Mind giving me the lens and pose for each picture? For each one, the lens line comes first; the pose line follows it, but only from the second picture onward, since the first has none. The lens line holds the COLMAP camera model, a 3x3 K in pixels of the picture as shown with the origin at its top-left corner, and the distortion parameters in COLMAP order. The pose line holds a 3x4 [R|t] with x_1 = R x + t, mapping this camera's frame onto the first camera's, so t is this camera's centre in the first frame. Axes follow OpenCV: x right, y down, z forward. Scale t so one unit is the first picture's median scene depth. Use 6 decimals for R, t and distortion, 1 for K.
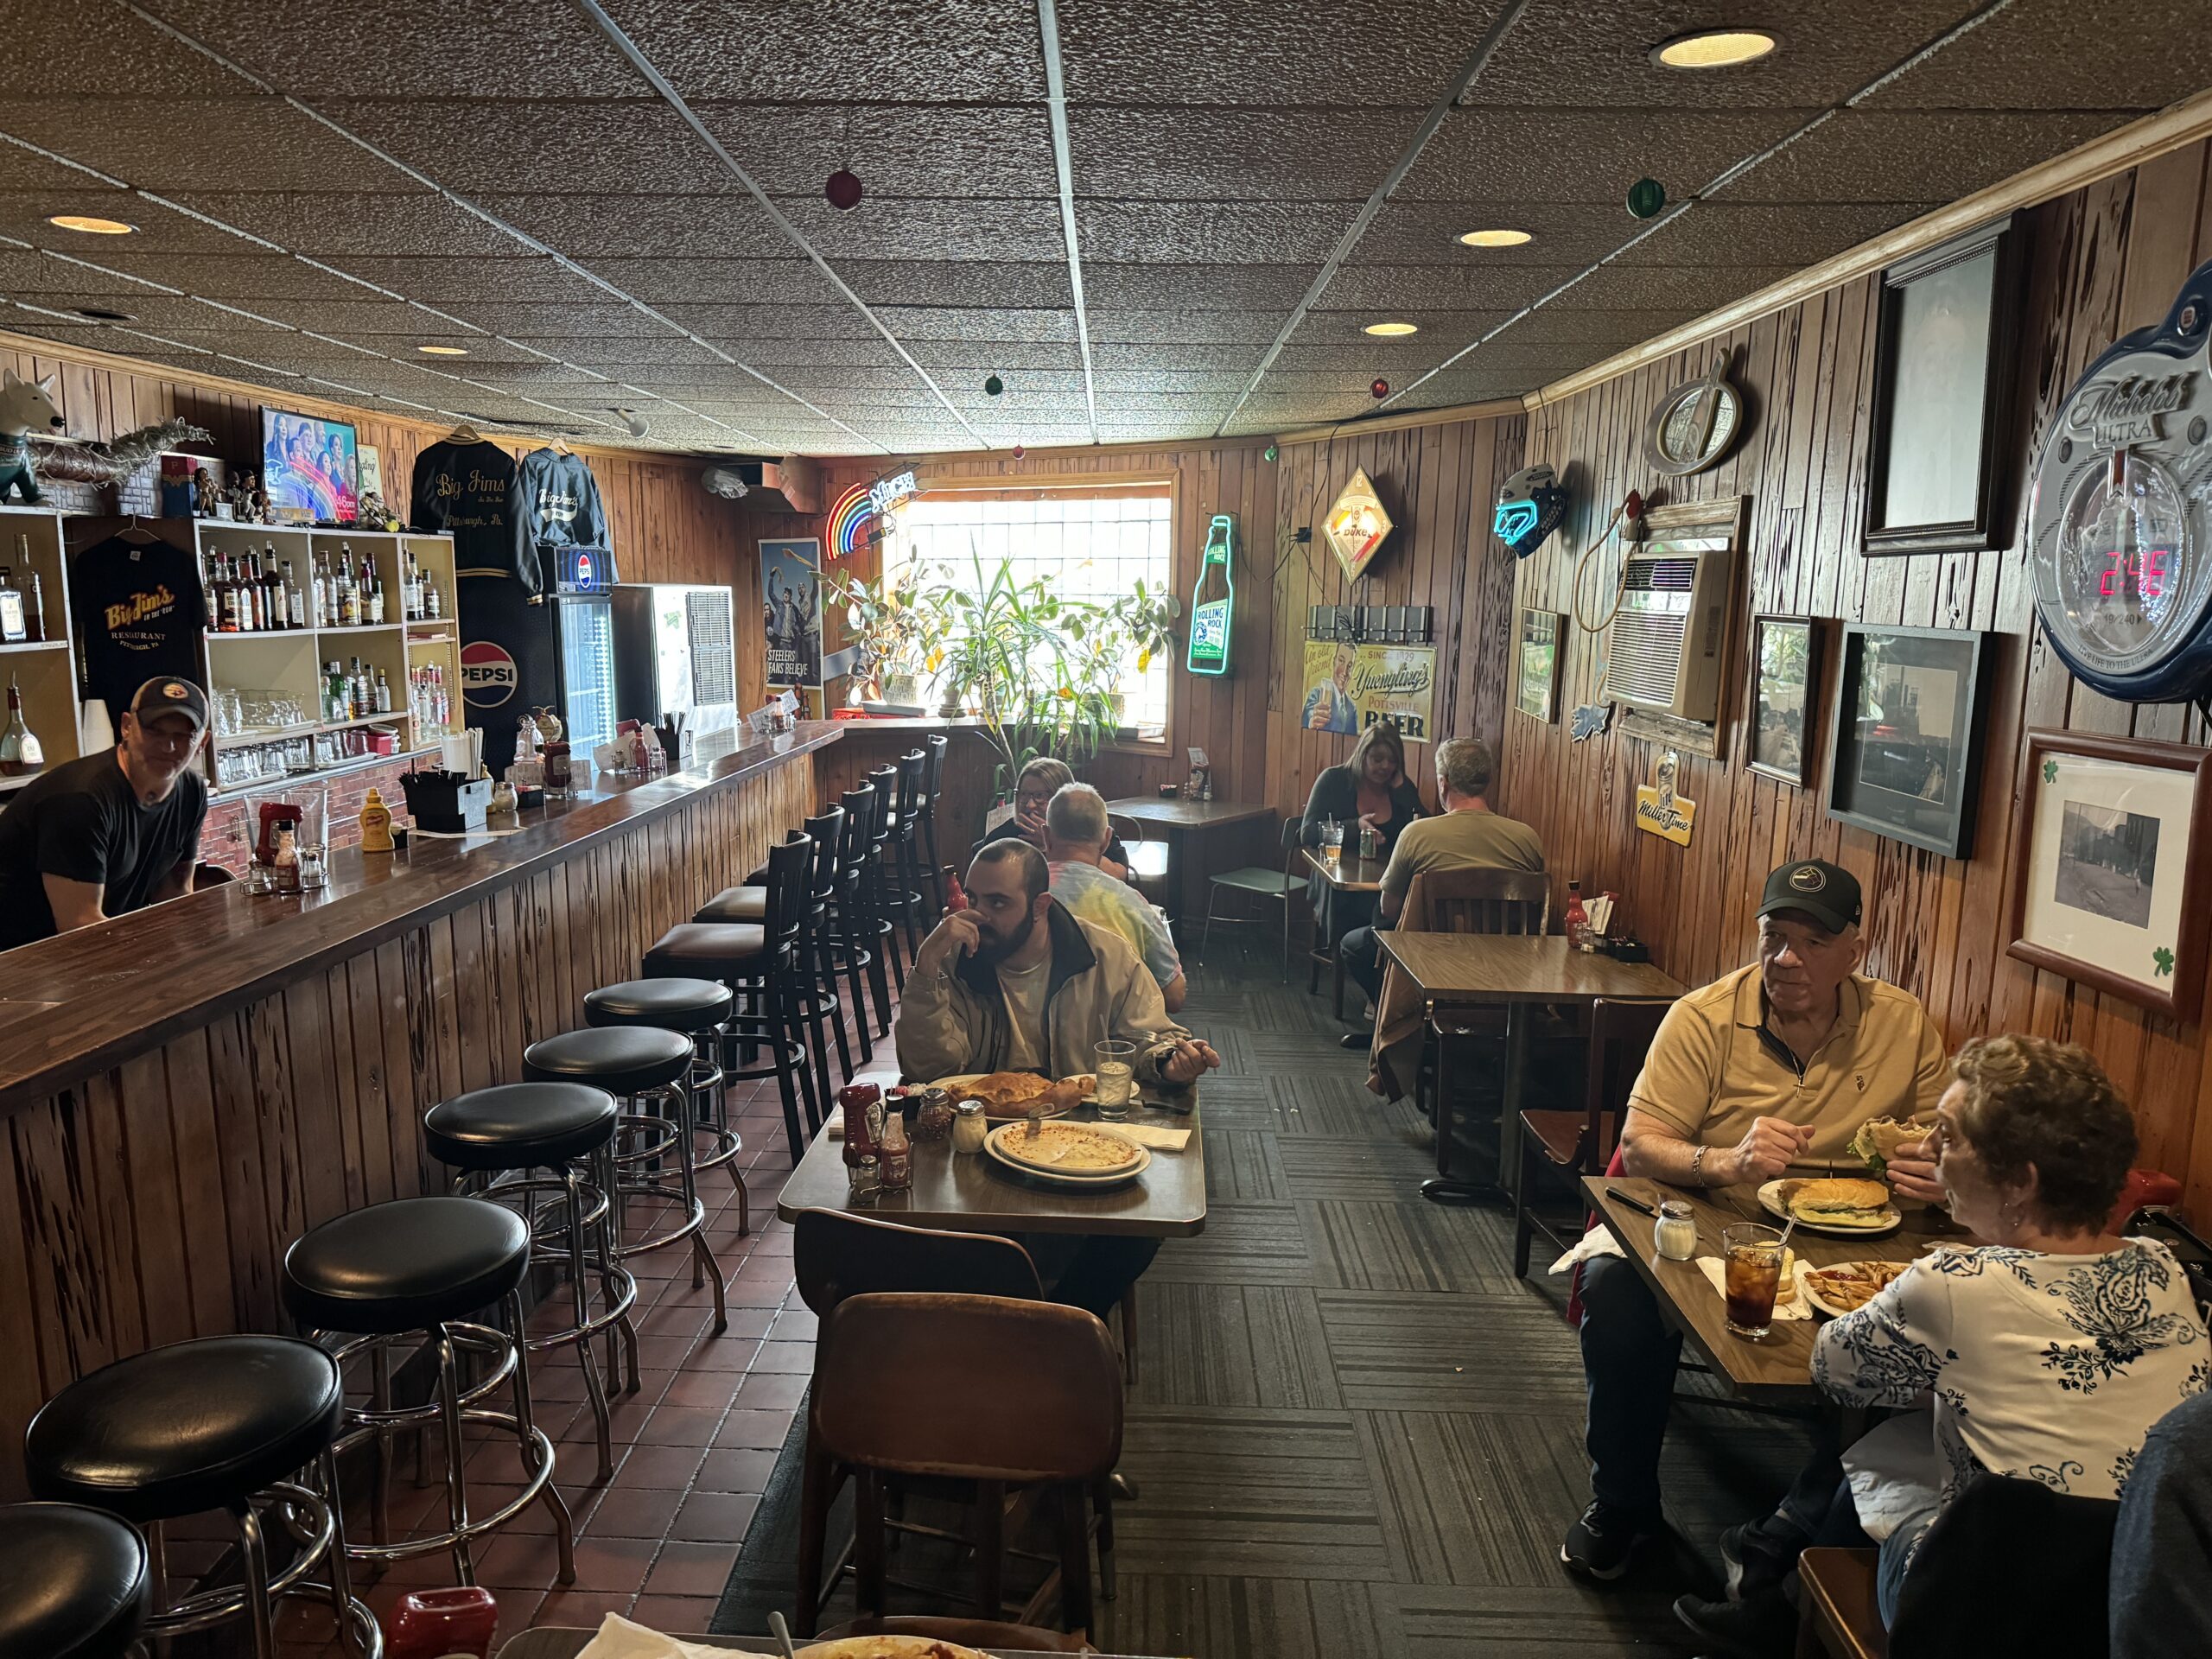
lens RADIAL K [[1534.1, 0, 1093.4], [0, 1534.1, 866.2], [0, 0, 1]] dist [0.052243, -0.104880]
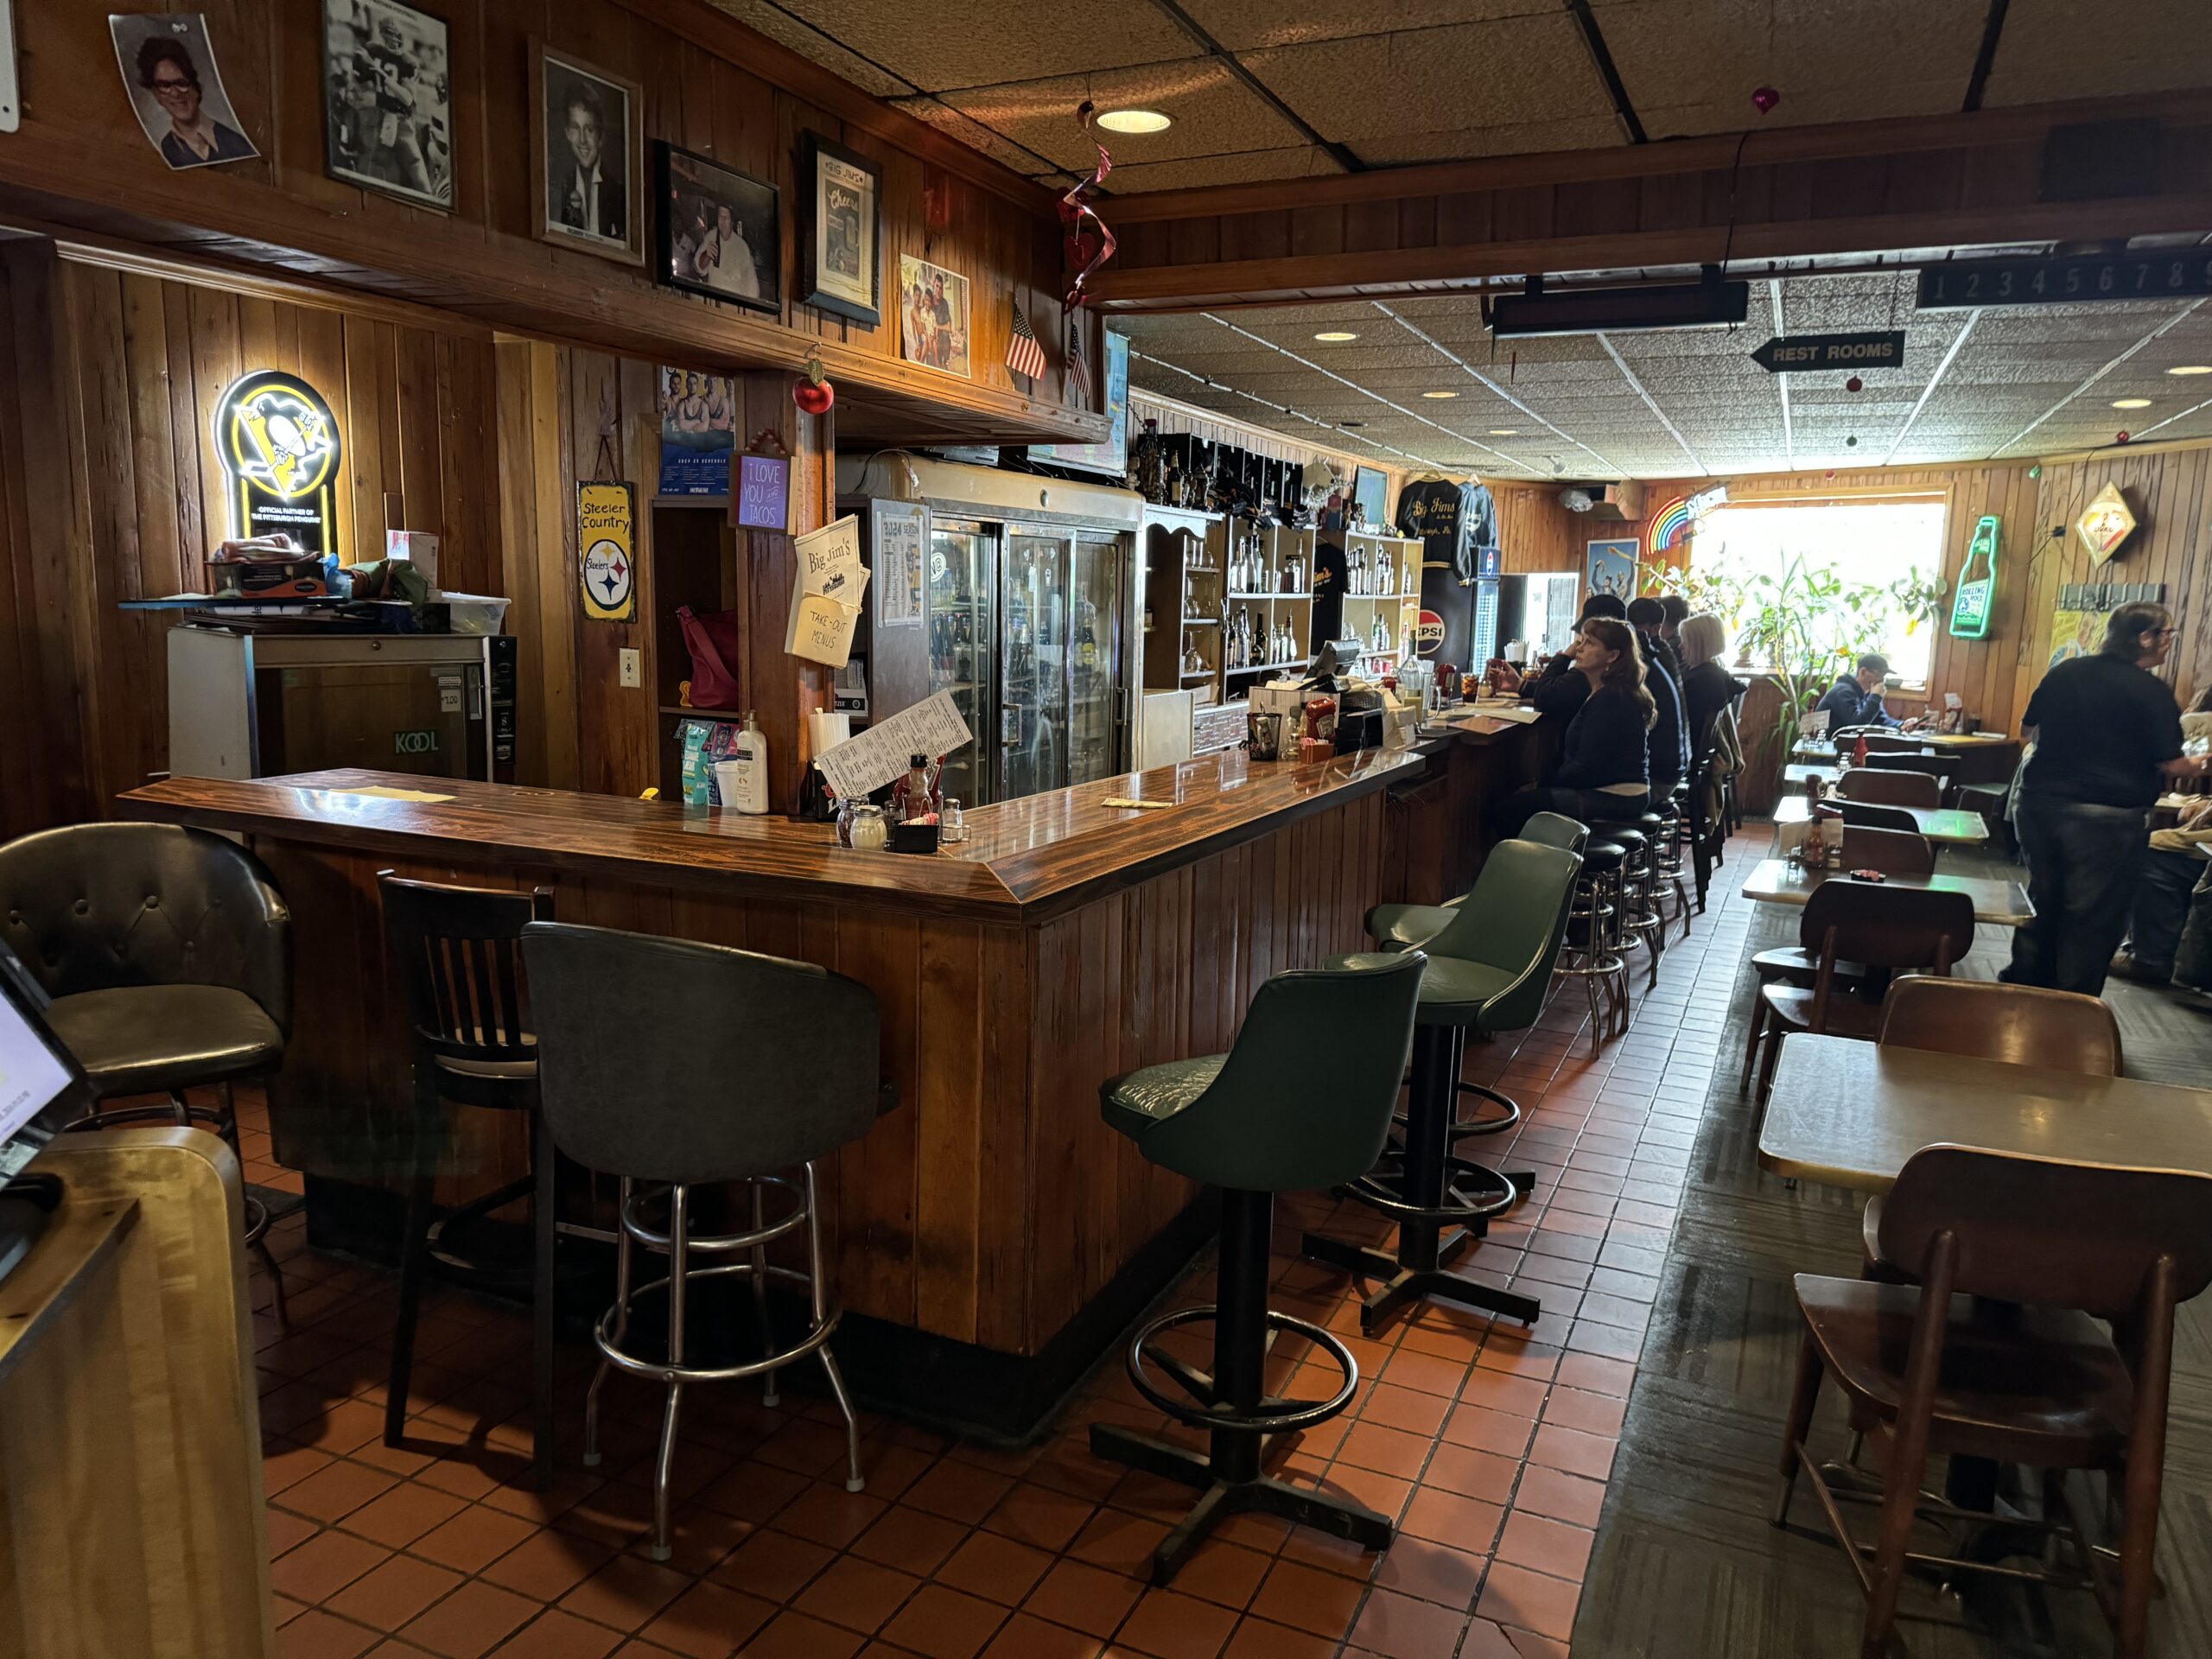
lens RADIAL K [[1537.5, 0, 1106.0], [0, 1537.5, 829.5], [0, 0, 1]] dist [0.089462, -0.110167]
pose [[0.919890, 0.065447, -0.386677, -0.080779], [-0.075147, 0.997122, -0.010003, 0.116741], [0.384910, 0.038259, 0.922161, -0.553159]]
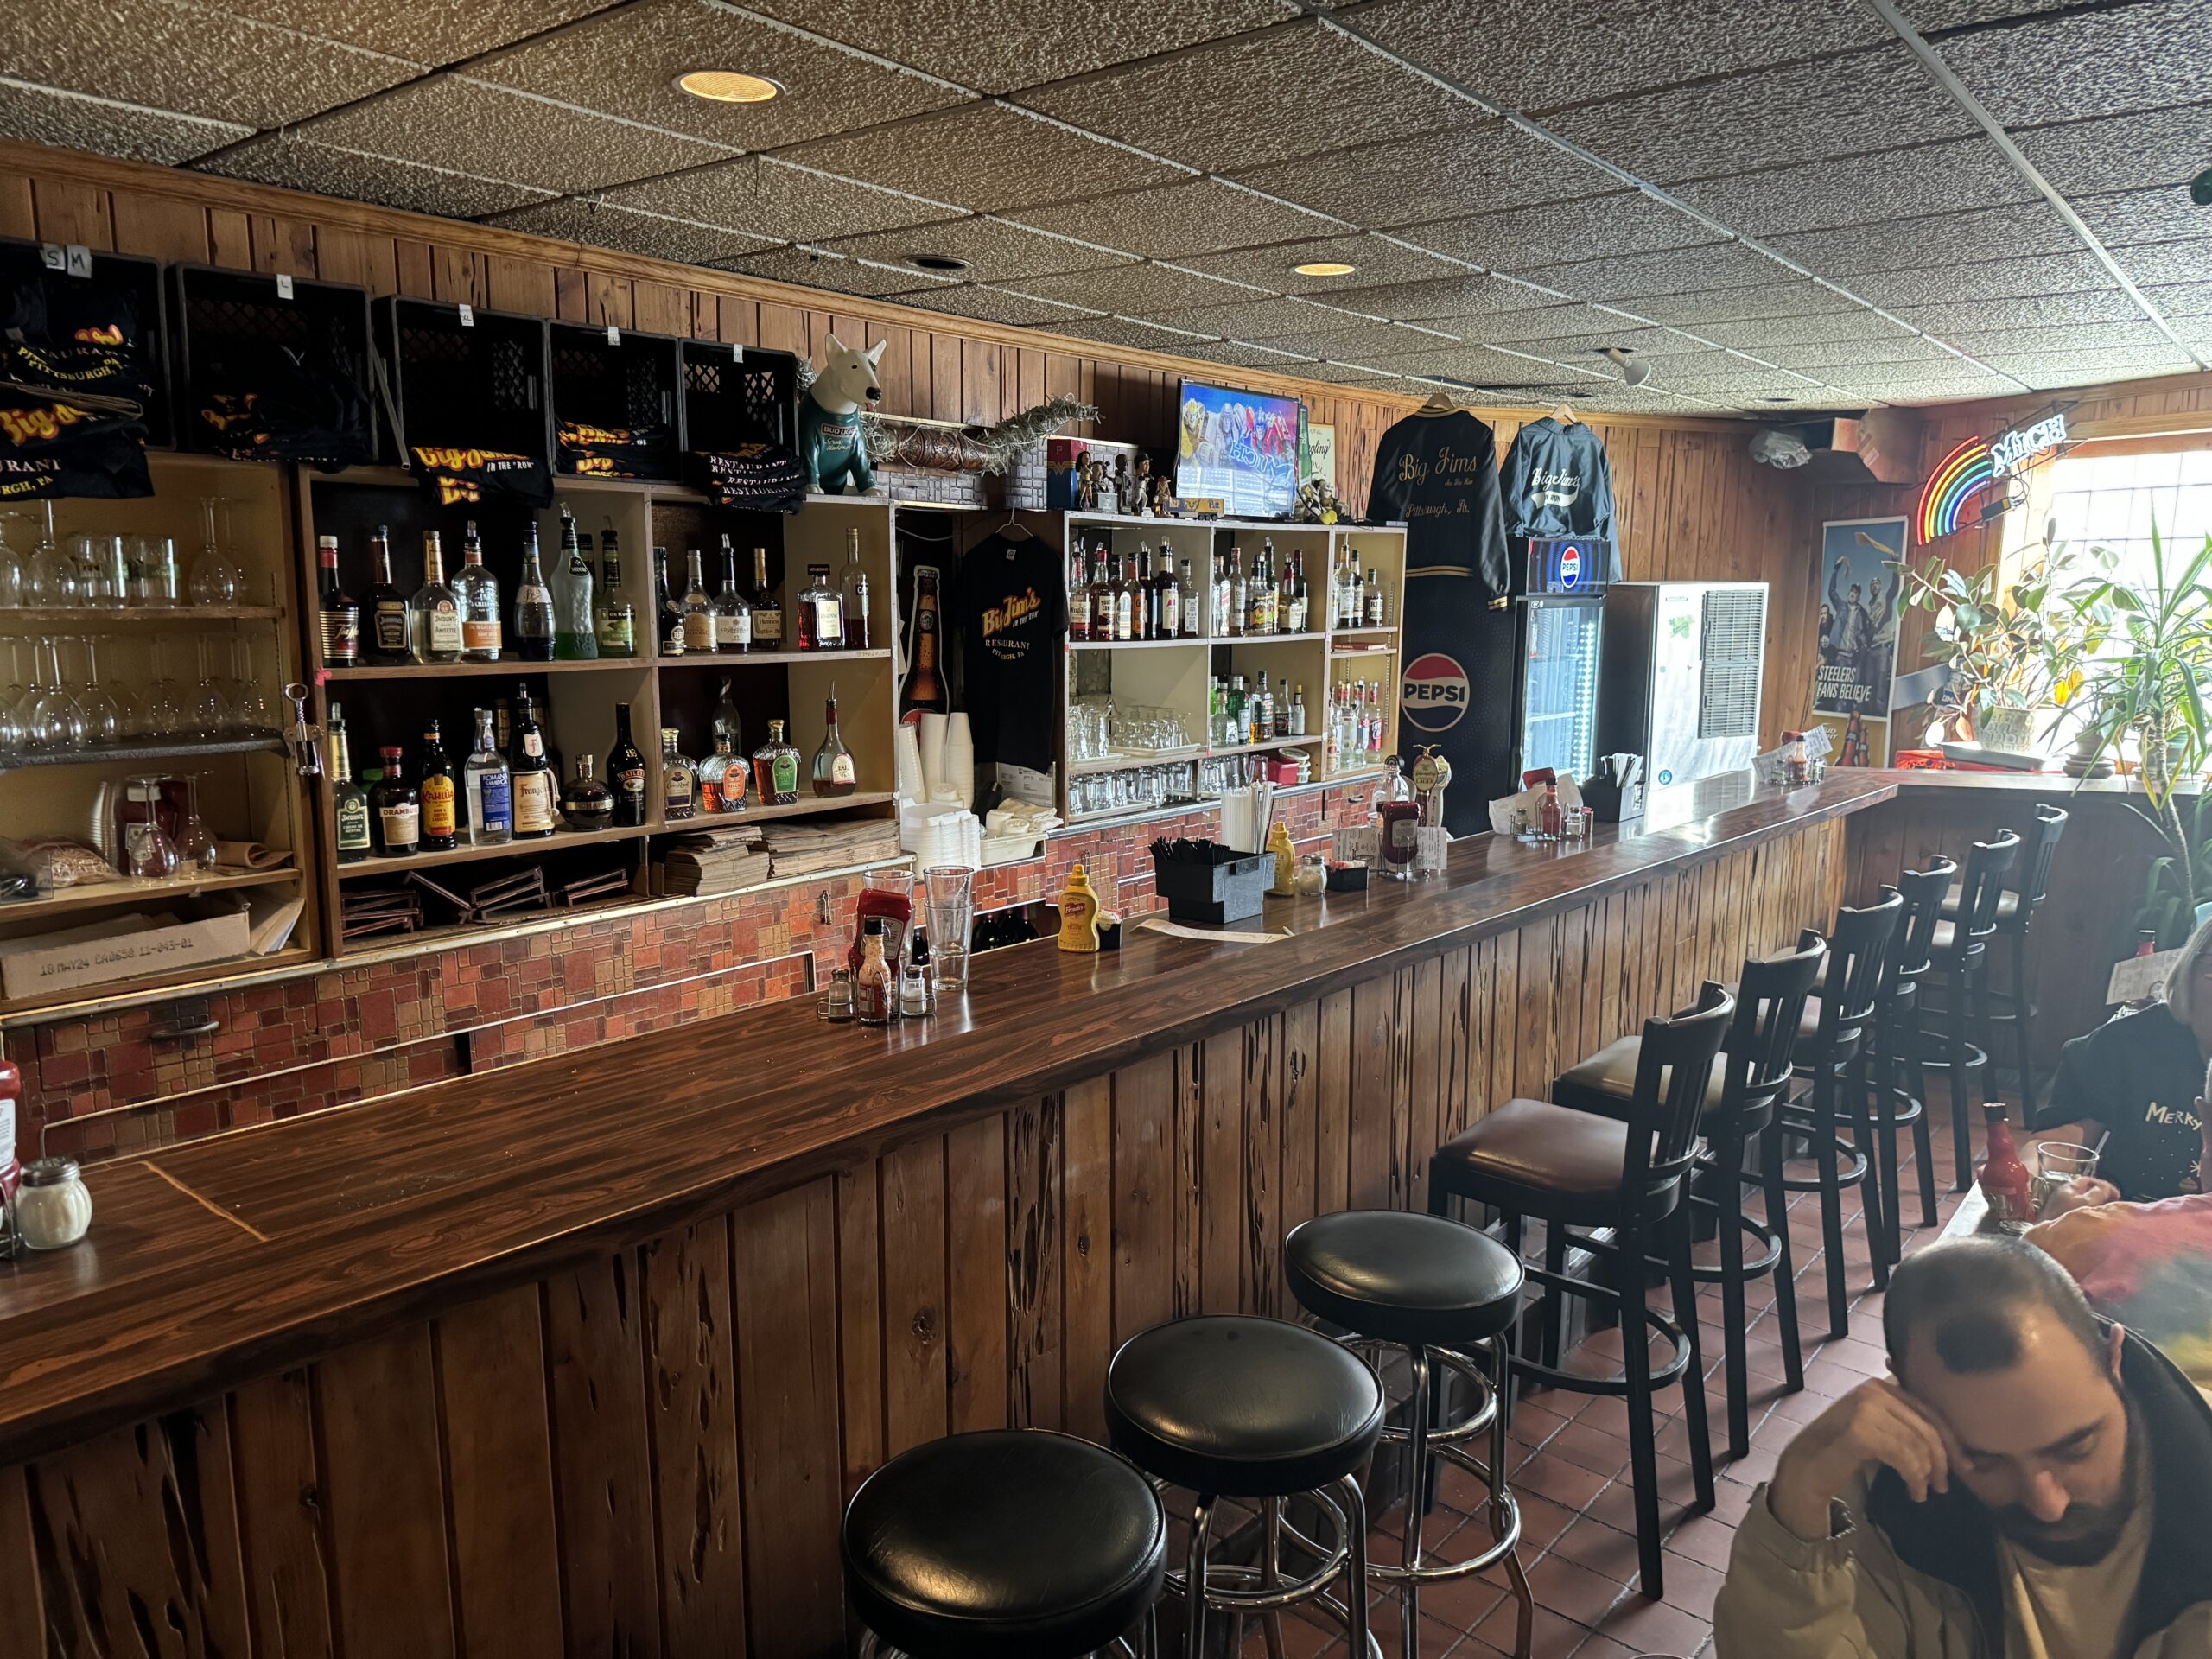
lens RADIAL K [[1569.4, 0, 1133.9], [0, 1569.4, 836.4], [0, 0, 1]] dist [0.096139, -0.116349]
pose [[0.794913, 0.090771, -0.599895, -0.002542], [-0.104544, 0.994449, 0.011942, -0.040386], [0.597649, 0.053223, 0.799989, 0.226435]]
